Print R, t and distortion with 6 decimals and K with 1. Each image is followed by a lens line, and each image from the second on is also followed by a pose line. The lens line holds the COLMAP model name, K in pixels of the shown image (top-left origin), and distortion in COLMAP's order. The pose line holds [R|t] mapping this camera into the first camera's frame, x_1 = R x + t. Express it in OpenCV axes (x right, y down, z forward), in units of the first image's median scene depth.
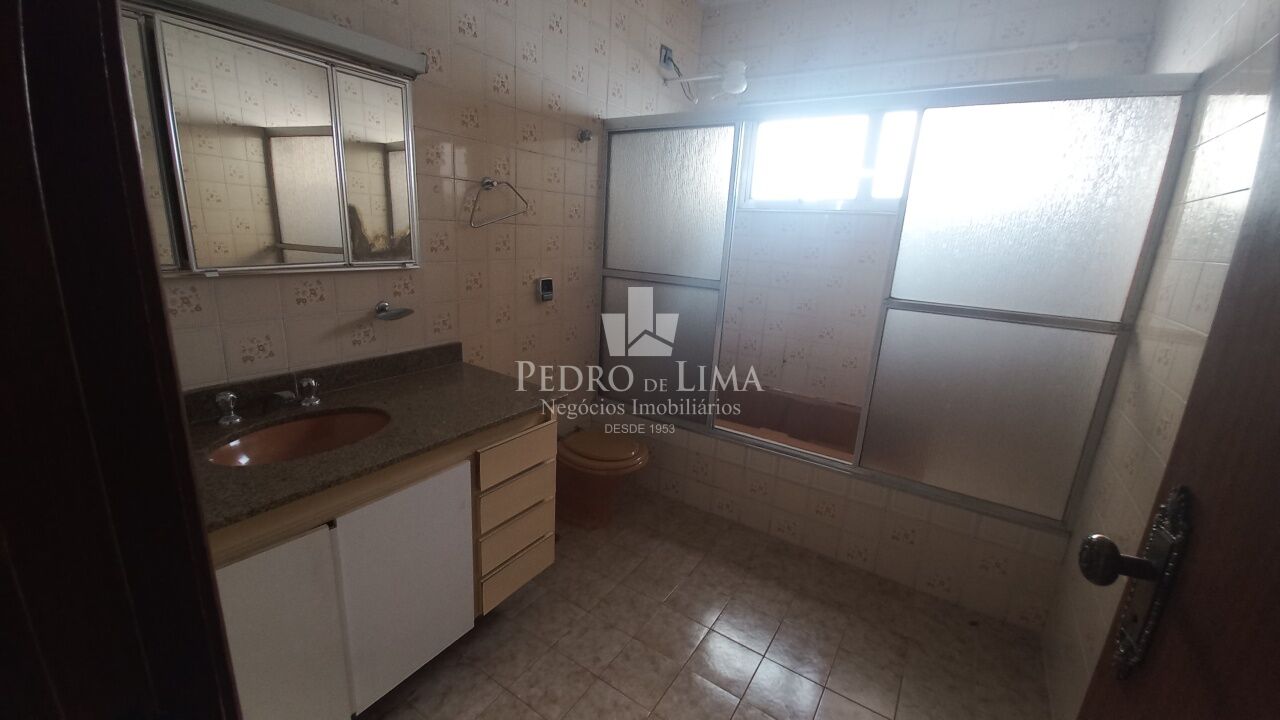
lens RADIAL K [[507.1, 0, 638.9], [0, 507.1, 356.0], [0, 0, 1]] dist [-0.001470, -0.000517]
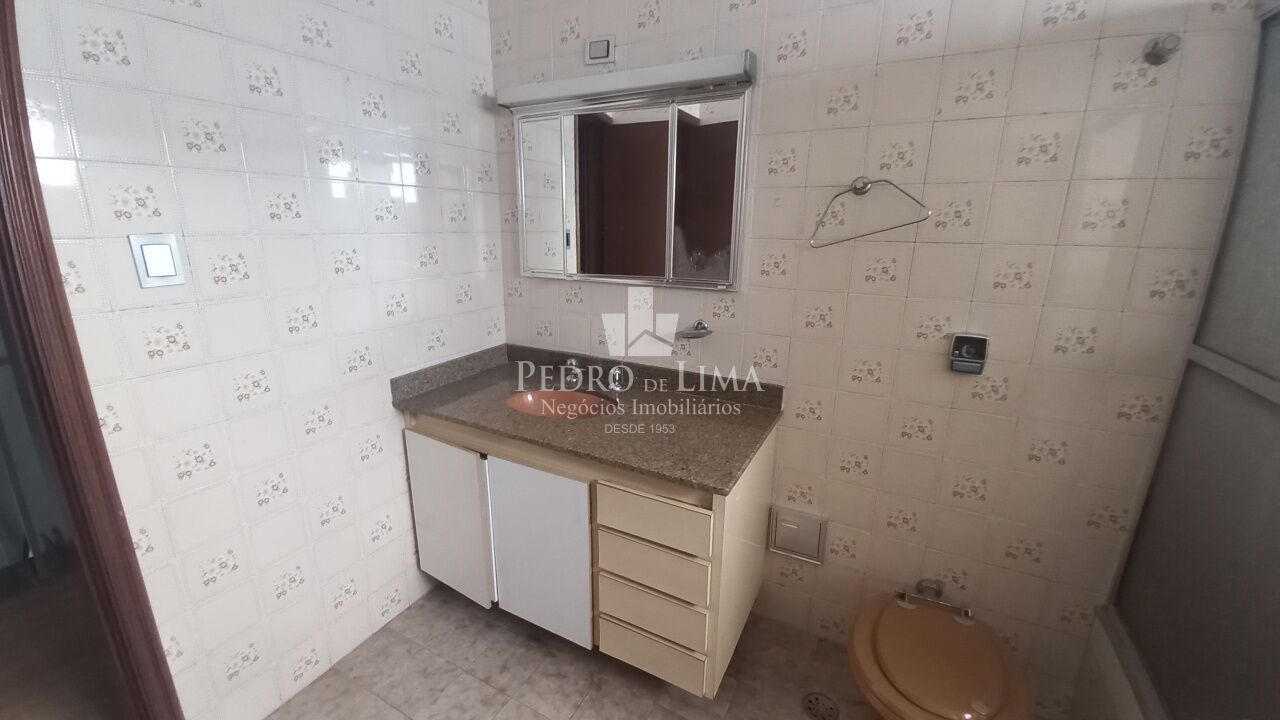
lens RADIAL K [[507.1, 0, 637.3], [0, 507.1, 355.0], [0, 0, 1]] dist [-0.001470, -0.000517]
pose [[0.082996, 0.205838, -0.975060, 0.467612], [-0.249959, 0.951458, 0.179579, -0.185871], [0.964693, 0.228821, 0.130418, 0.747298]]
